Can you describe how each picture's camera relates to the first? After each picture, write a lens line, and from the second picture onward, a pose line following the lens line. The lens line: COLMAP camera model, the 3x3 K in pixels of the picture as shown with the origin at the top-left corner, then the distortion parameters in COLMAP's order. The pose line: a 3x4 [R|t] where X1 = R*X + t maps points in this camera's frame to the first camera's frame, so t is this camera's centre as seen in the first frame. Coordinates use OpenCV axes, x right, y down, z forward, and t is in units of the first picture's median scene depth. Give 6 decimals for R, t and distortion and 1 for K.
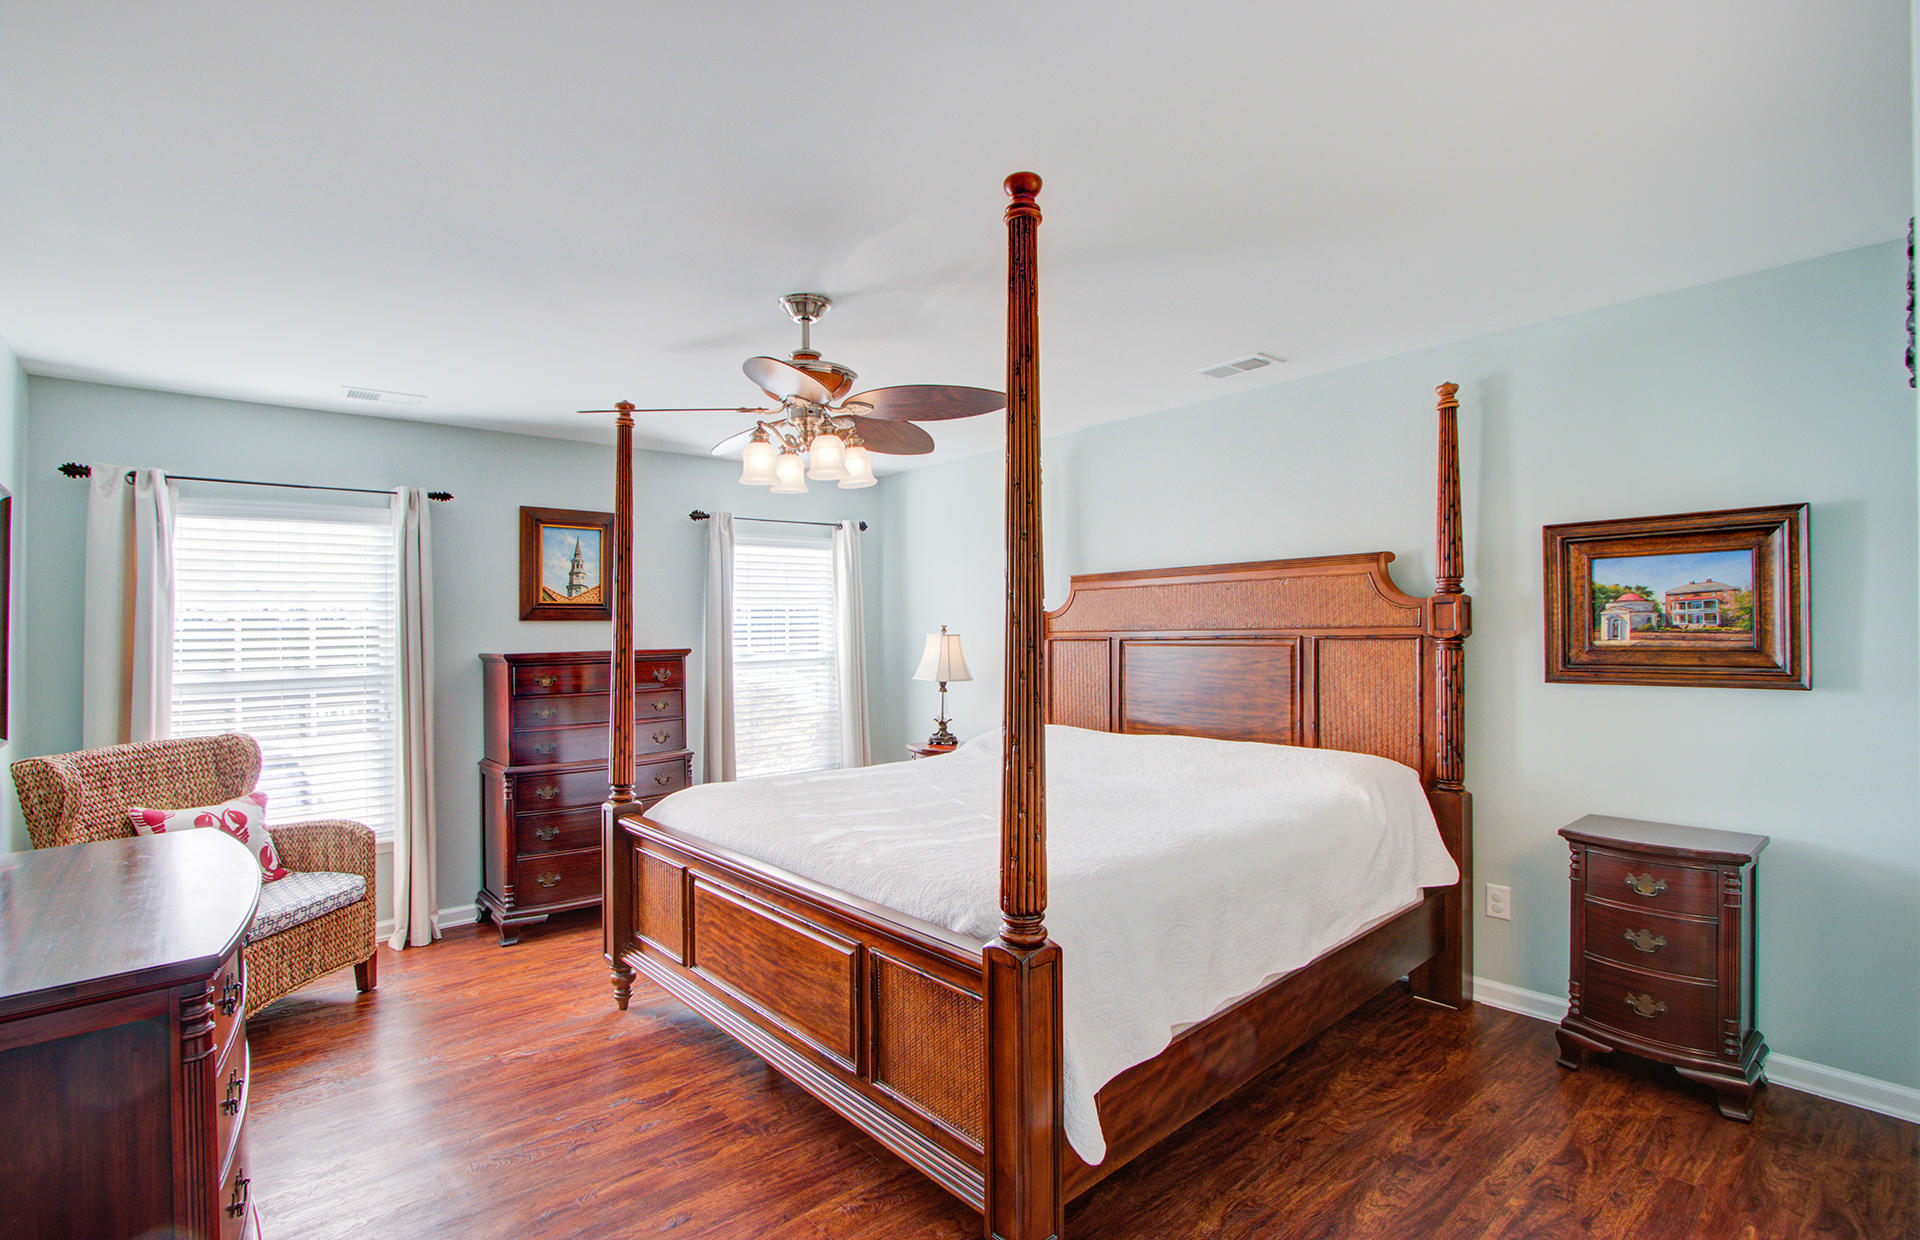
lens RADIAL K [[897.3, 0, 960.0], [0, 897.3, 620.0], [0, 0, 1]] dist [-0.000511, -0.000086]
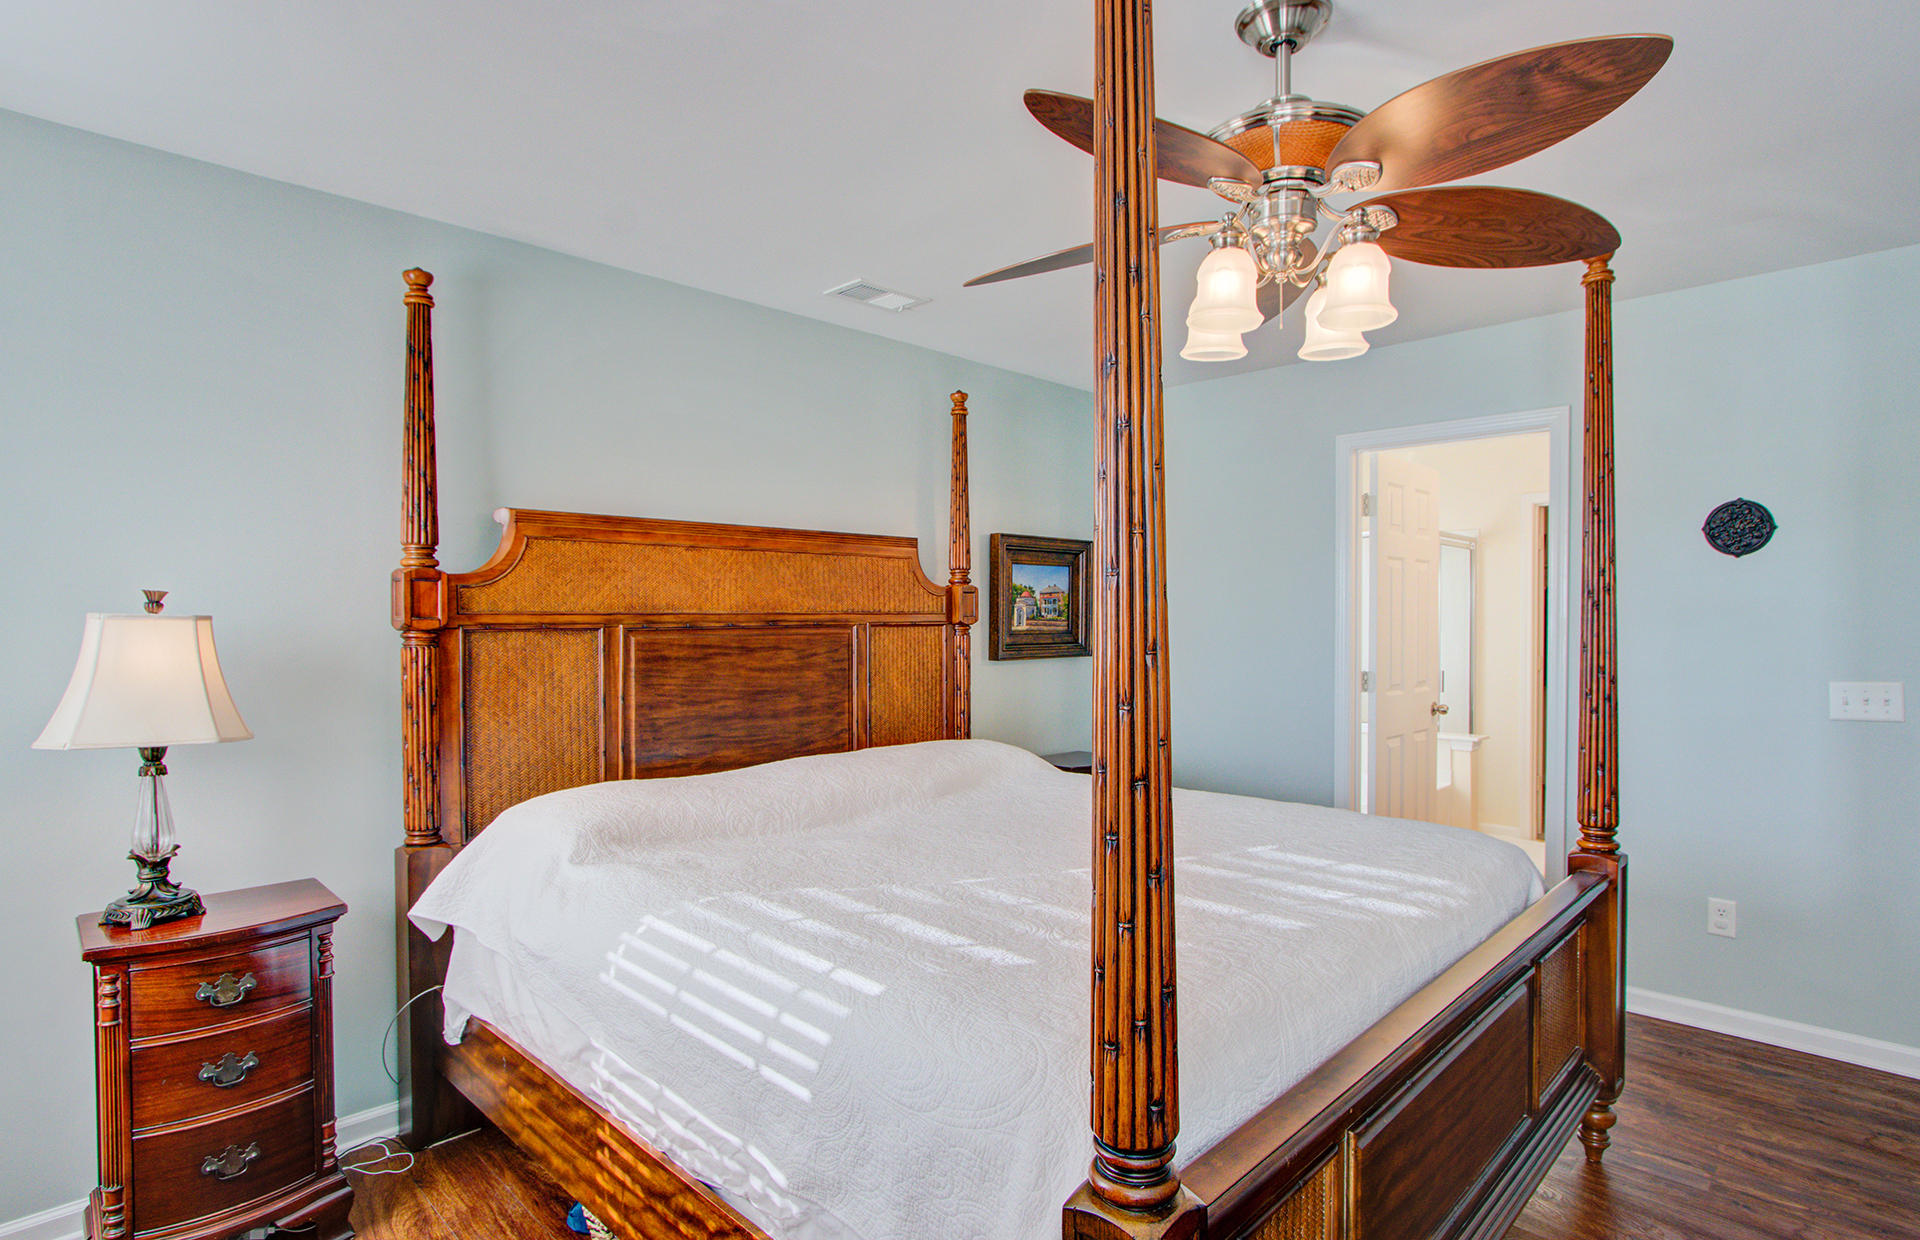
lens RADIAL K [[980.9, 0, 962.2], [0, 980.9, 649.3], [0, 0, 1]] dist [-0.000824, -0.000114]
pose [[-0.058294, -0.014437, 0.998195, -0.686188], [-0.005648, 0.999884, 0.014132, 0.035353], [-0.998284, -0.004814, -0.058368, 1.123520]]
